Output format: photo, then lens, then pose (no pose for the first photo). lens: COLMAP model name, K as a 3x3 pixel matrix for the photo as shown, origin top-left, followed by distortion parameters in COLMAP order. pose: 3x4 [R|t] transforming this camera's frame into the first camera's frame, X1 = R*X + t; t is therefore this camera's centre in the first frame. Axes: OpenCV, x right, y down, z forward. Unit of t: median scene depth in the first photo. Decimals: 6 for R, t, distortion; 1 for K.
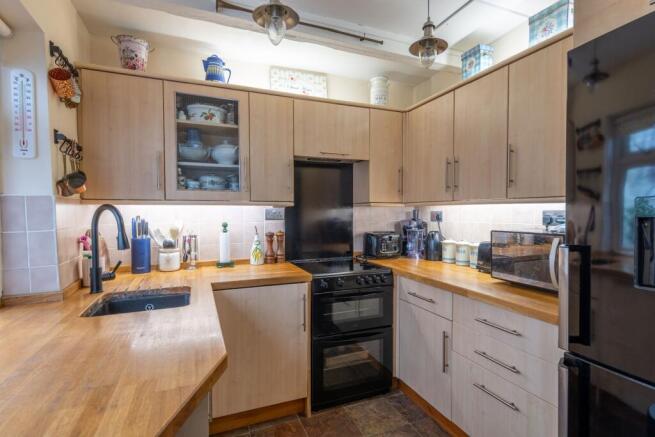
lens RADIAL K [[320.1, 0, 325.4], [0, 320.1, 220.6], [0, 0, 1]] dist [0.005141, 0.000102]
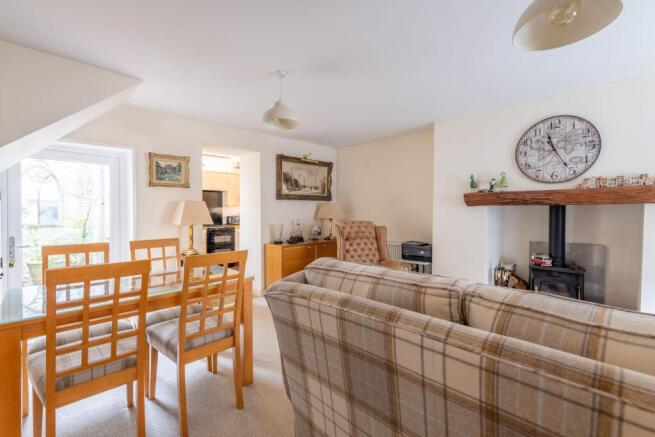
lens RADIAL K [[291.9, 0, 327.5], [0, 291.9, 216.2], [0, 0, 1]] dist [0.000280, -0.000019]
pose [[0.926608, -0.005411, 0.375990, -0.020053], [0.010204, 0.999890, -0.010756, 0.079924], [-0.375891, 0.013803, 0.926561, -1.762931]]
